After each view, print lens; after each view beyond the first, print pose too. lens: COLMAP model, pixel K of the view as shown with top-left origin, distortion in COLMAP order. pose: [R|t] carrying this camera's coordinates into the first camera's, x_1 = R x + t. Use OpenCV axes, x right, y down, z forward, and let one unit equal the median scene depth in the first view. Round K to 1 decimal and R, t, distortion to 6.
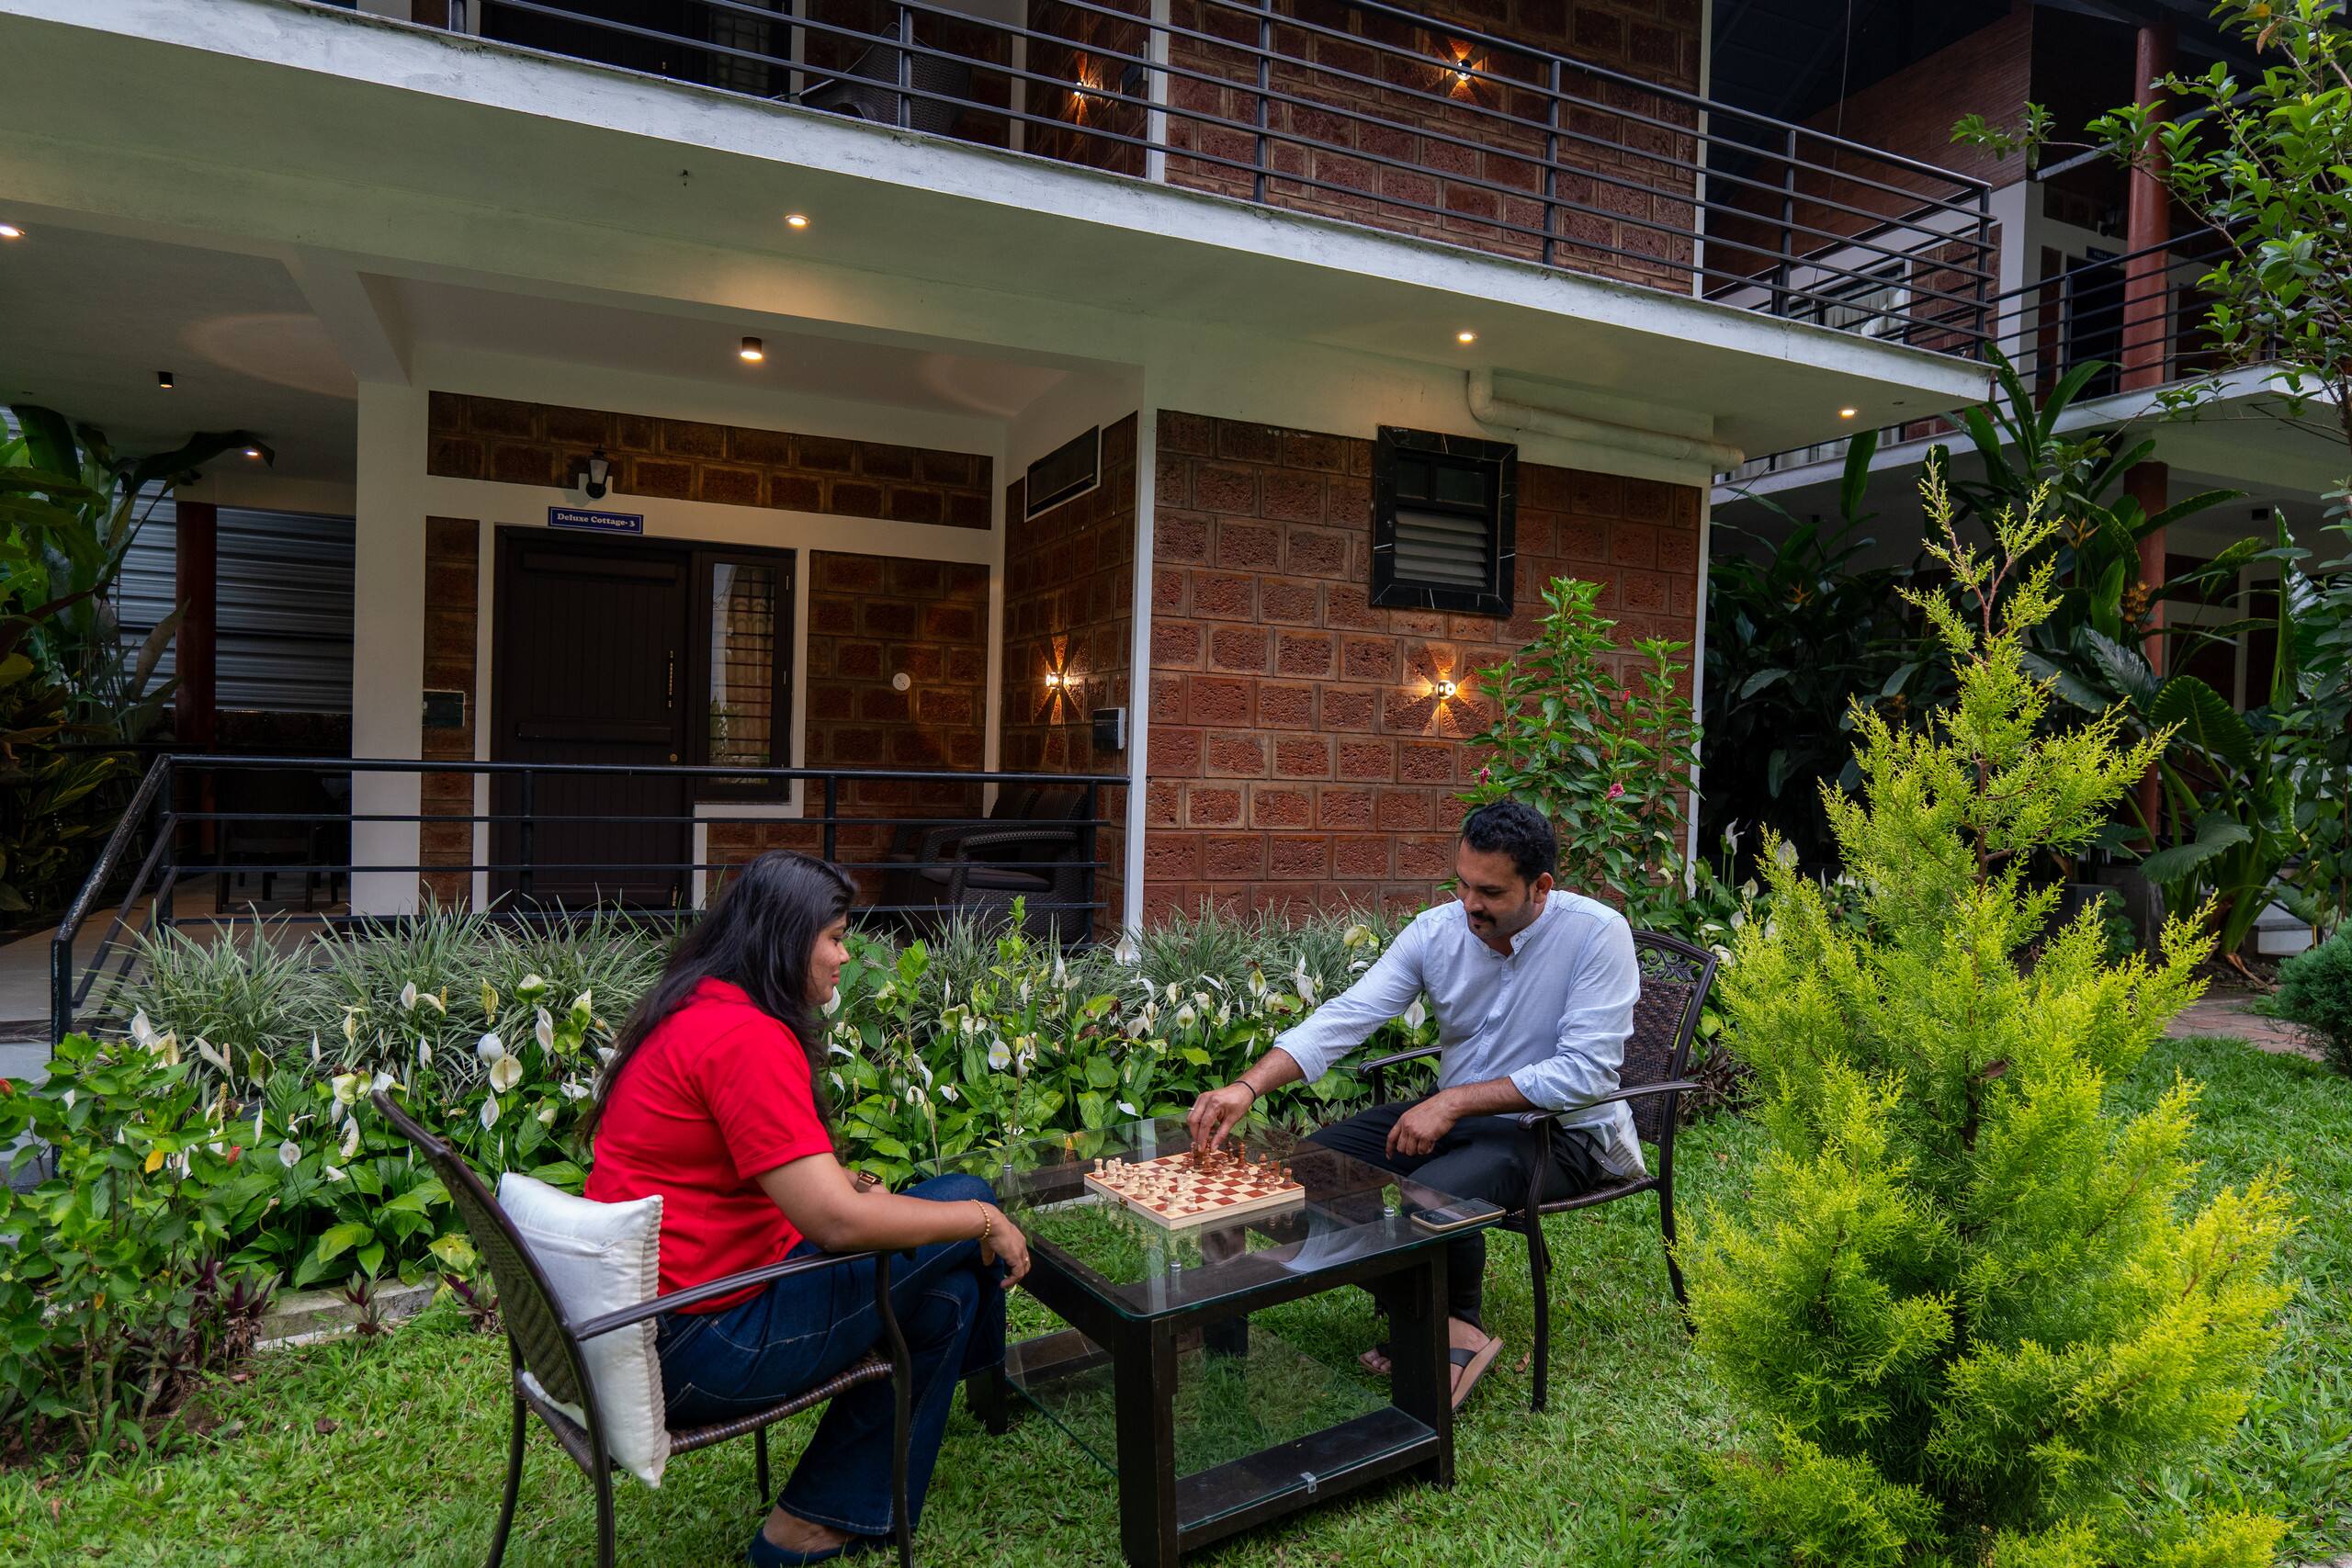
lens RADIAL K [[1447.8, 0, 1176.0], [0, 1447.8, 784.0], [0, 0, 1]] dist [-0.029199, -0.000080]
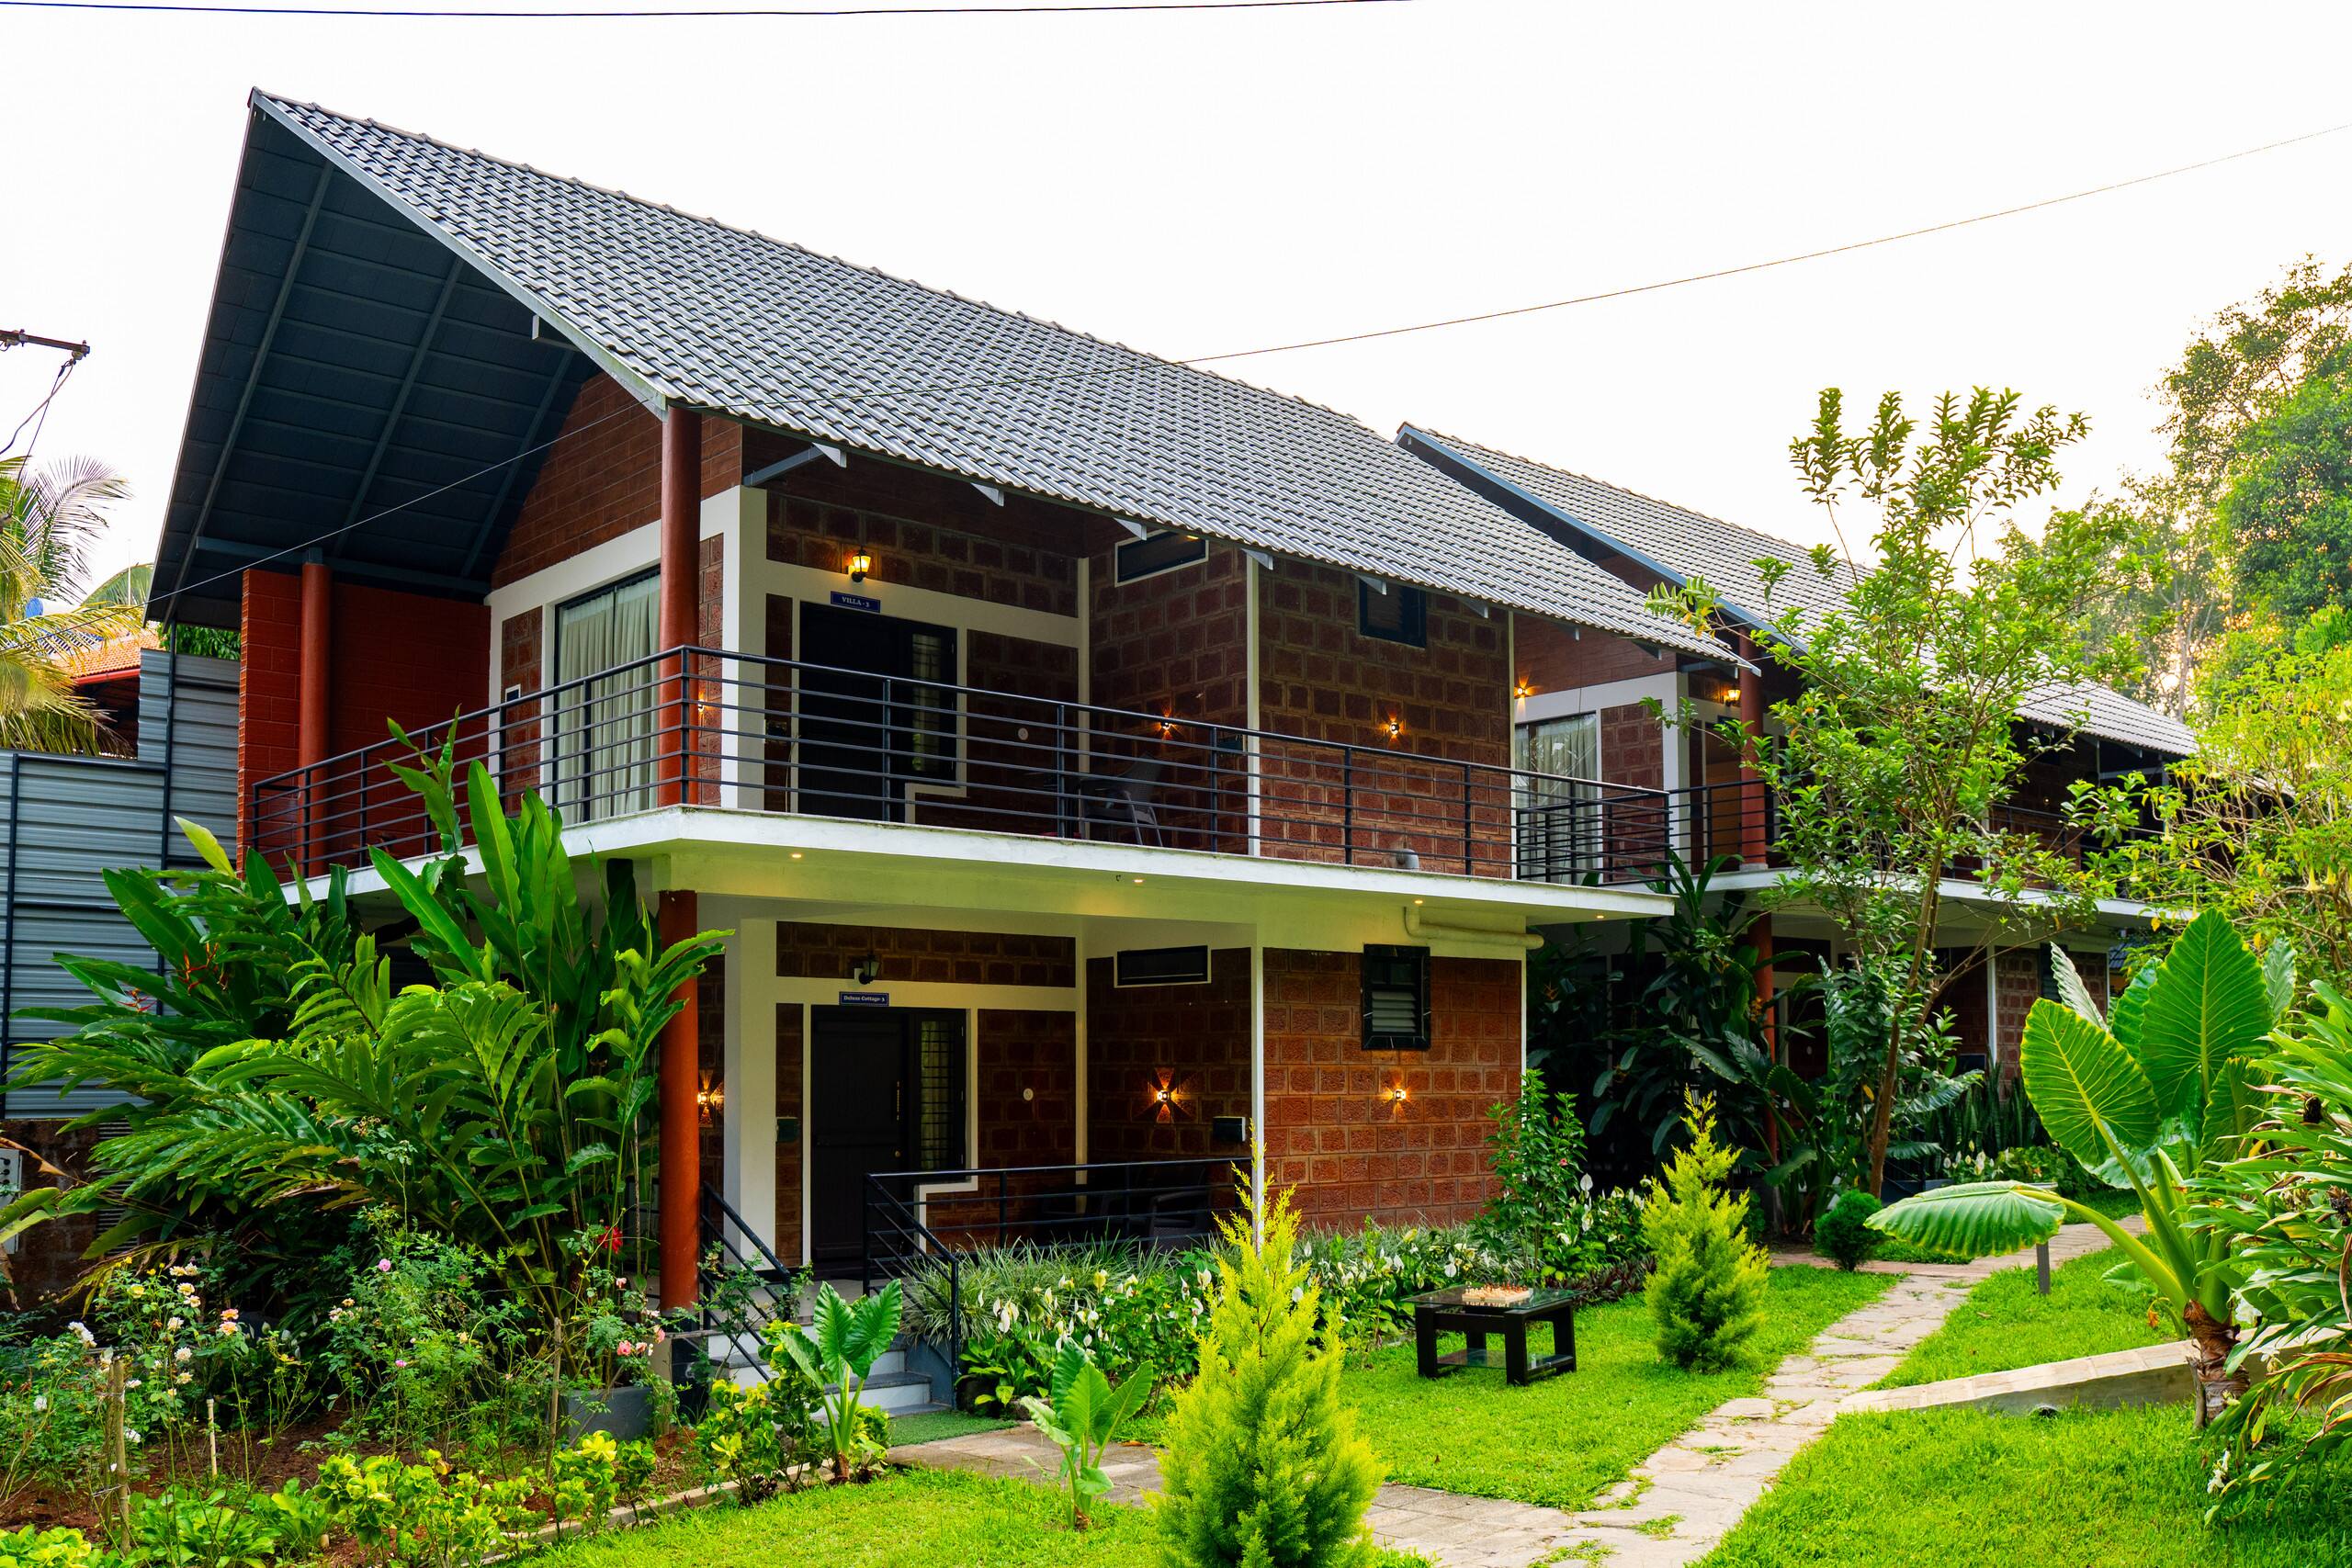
lens RADIAL K [[2781.2, 0, 1176.0], [0, 2781.2, 784.0], [0, 0, 1]] dist [-0.113566, 0.002363]
pose [[0.935074, -0.000428, 0.354451, -1.221590], [0.036553, 0.994784, -0.095226, -0.128711], [-0.352562, 0.102000, 0.930213, -1.988043]]
